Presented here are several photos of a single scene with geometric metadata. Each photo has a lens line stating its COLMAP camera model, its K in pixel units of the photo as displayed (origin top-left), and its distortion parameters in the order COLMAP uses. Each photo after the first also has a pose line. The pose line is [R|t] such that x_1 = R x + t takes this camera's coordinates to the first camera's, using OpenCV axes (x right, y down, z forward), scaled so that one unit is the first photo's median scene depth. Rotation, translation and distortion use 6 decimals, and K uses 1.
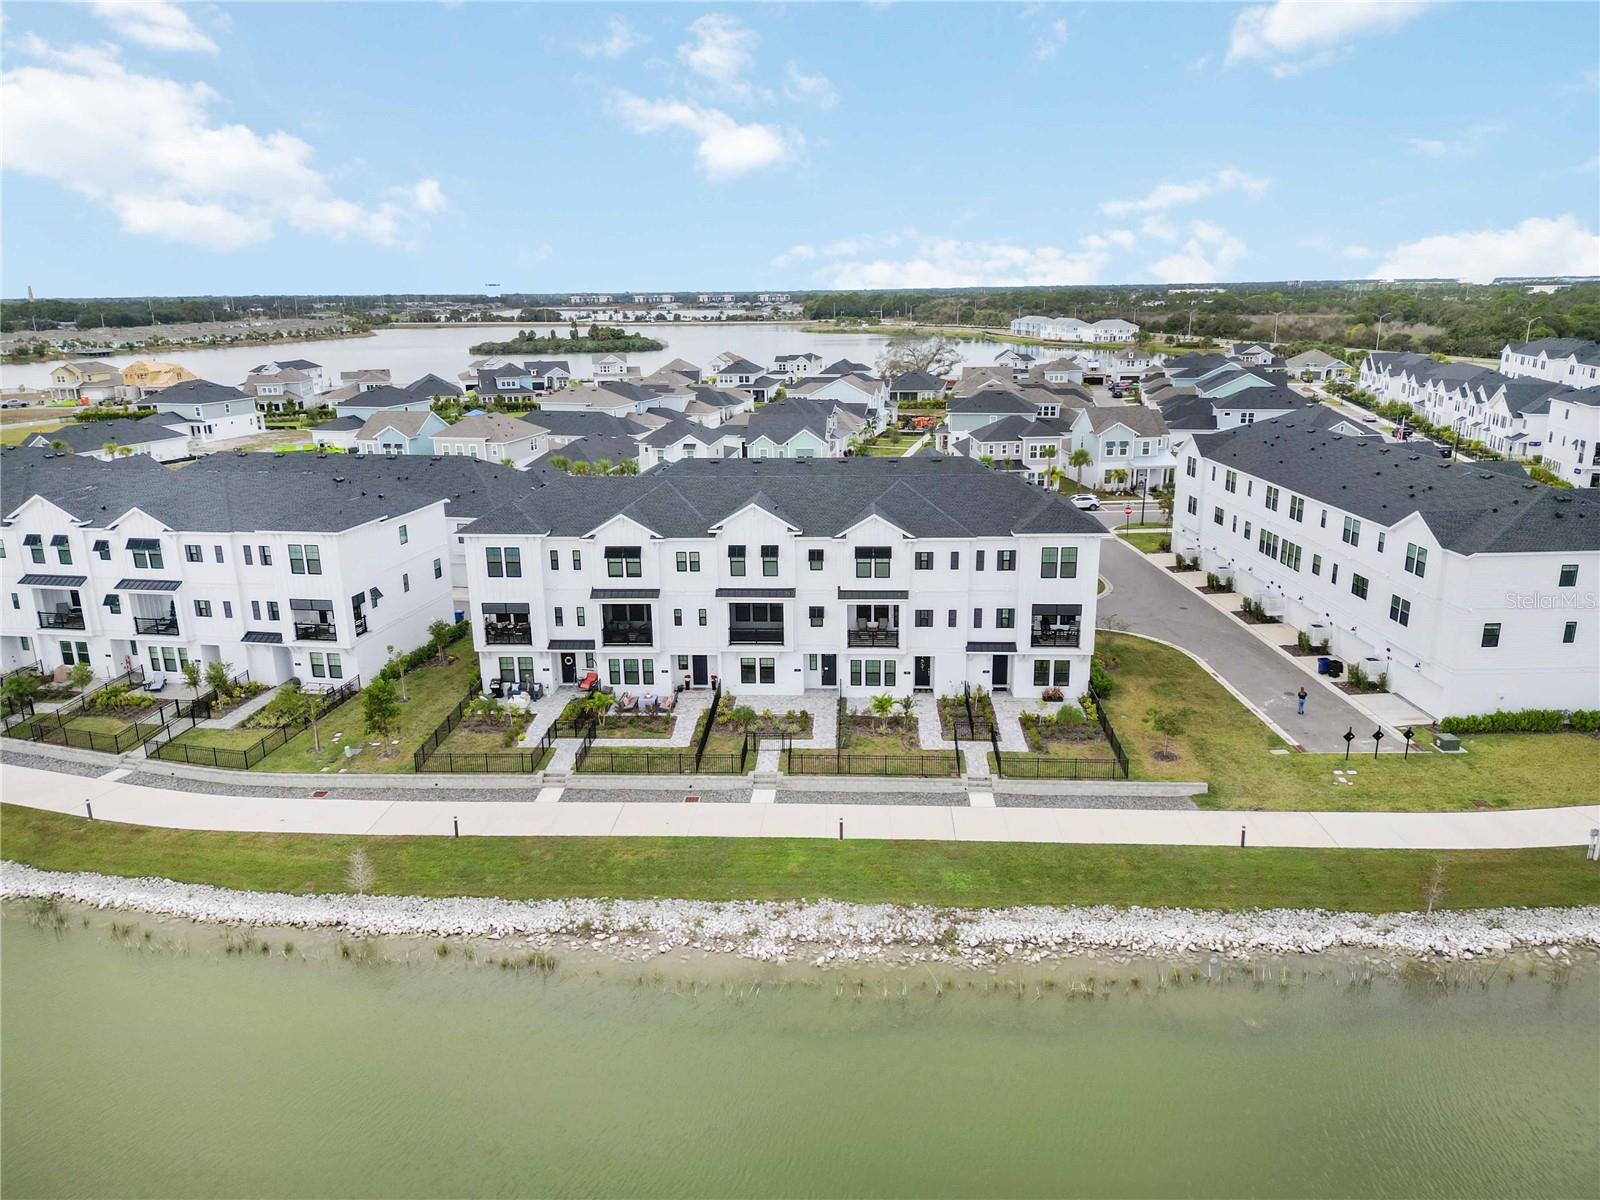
lens RADIAL K [[1106.5, 0, 800.0], [0, 1106.5, 600.0], [0, 0, 1]] dist [0.061981, -0.049660]
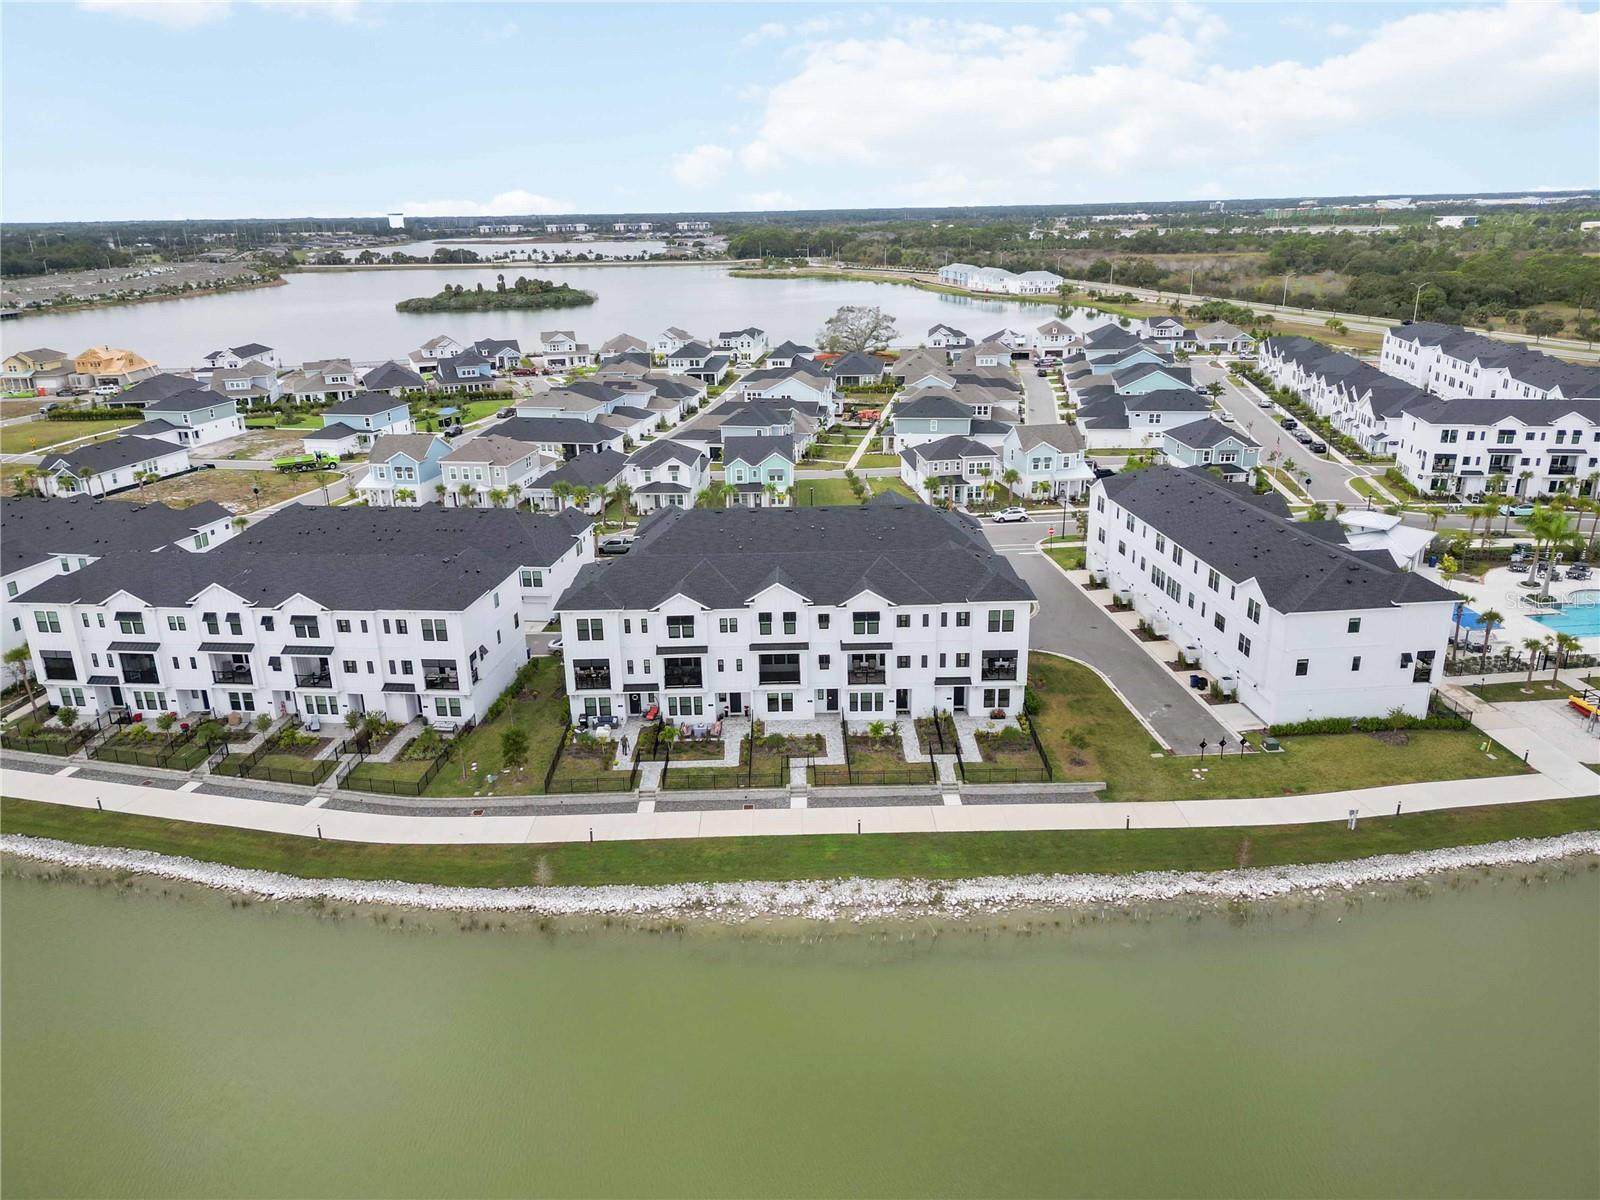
lens RADIAL K [[1123.1, 0, 800.0], [0, 1123.1, 600.0], [0, 0, 1]] dist [0.074169, -0.056925]
pose [[0.997637, -0.027034, 0.063157, -0.098685], [0.023366, 0.998037, 0.058108, -0.140747], [-0.064604, -0.056495, 0.996310, -0.356449]]
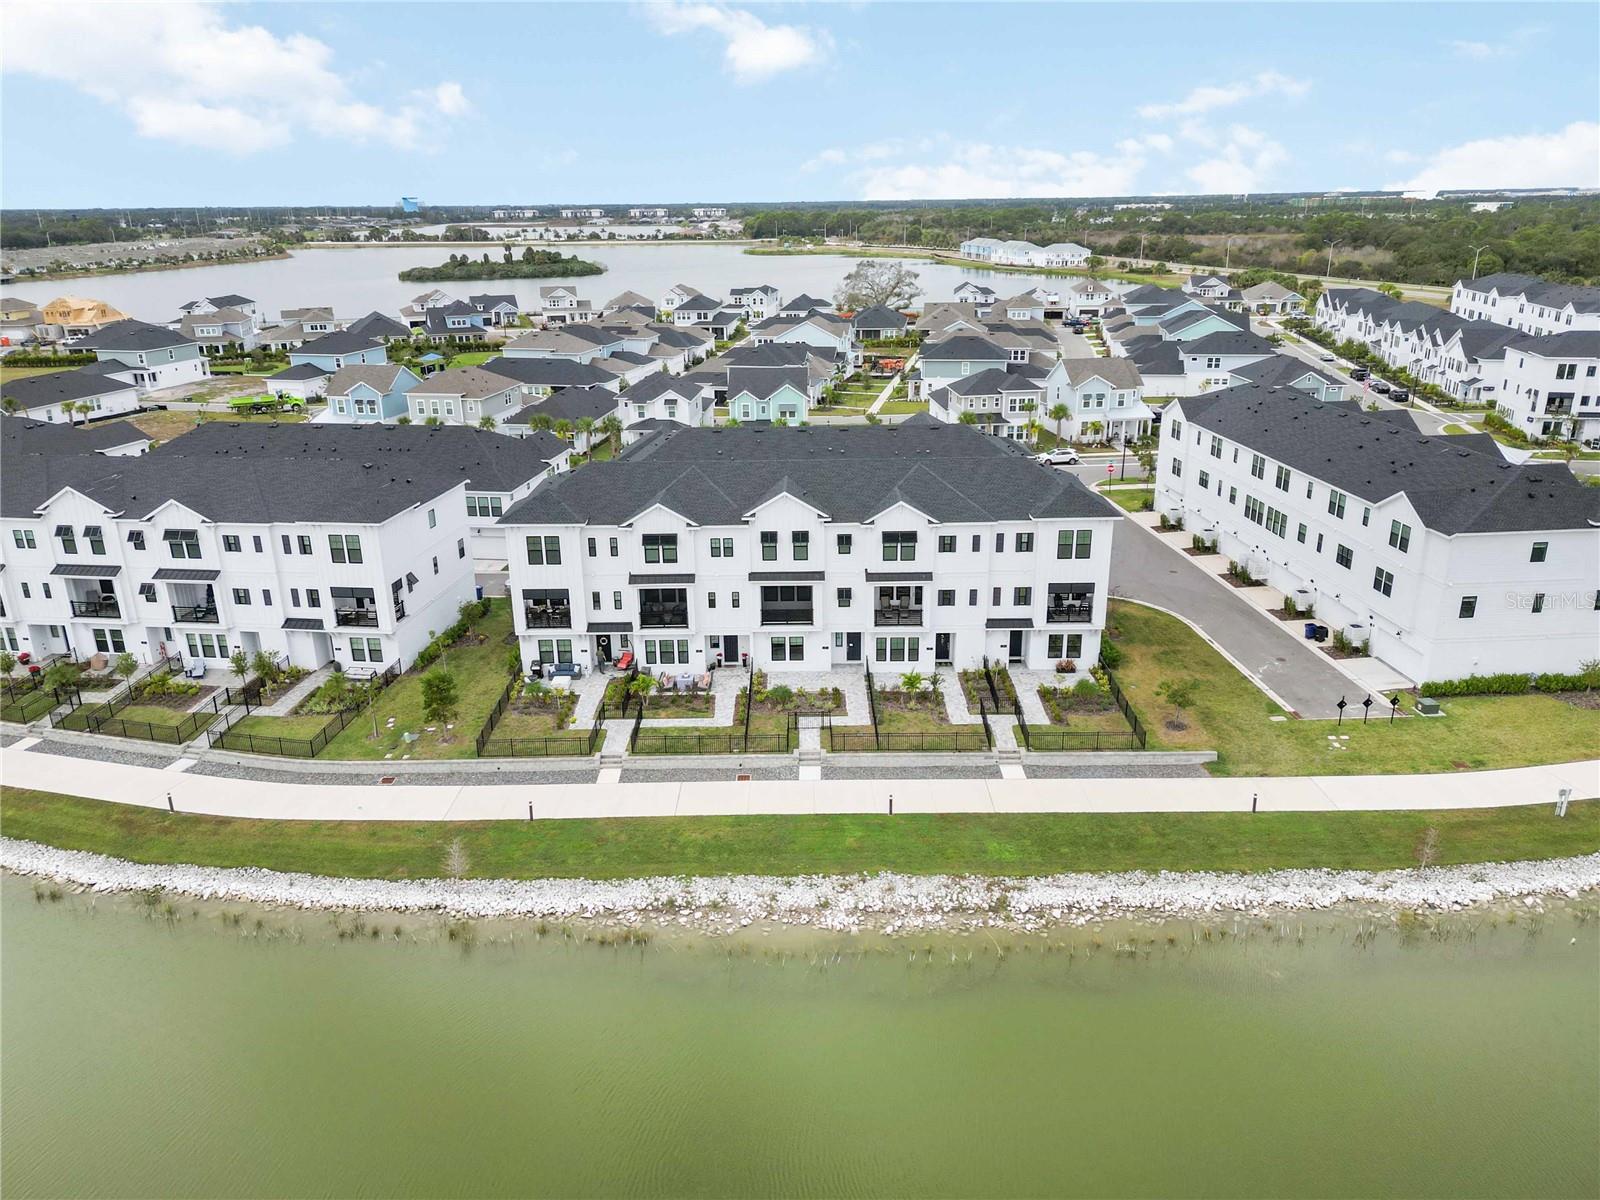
lens RADIAL K [[1129.6, 0, 800.0], [0, 1129.6, 600.0], [0, 0, 1]] dist [0.064907, -0.051850]
pose [[0.998538, -0.017128, 0.051269, -0.082161], [0.013814, 0.997835, 0.064295, -0.051869], [-0.052259, -0.063493, 0.996613, -0.068505]]
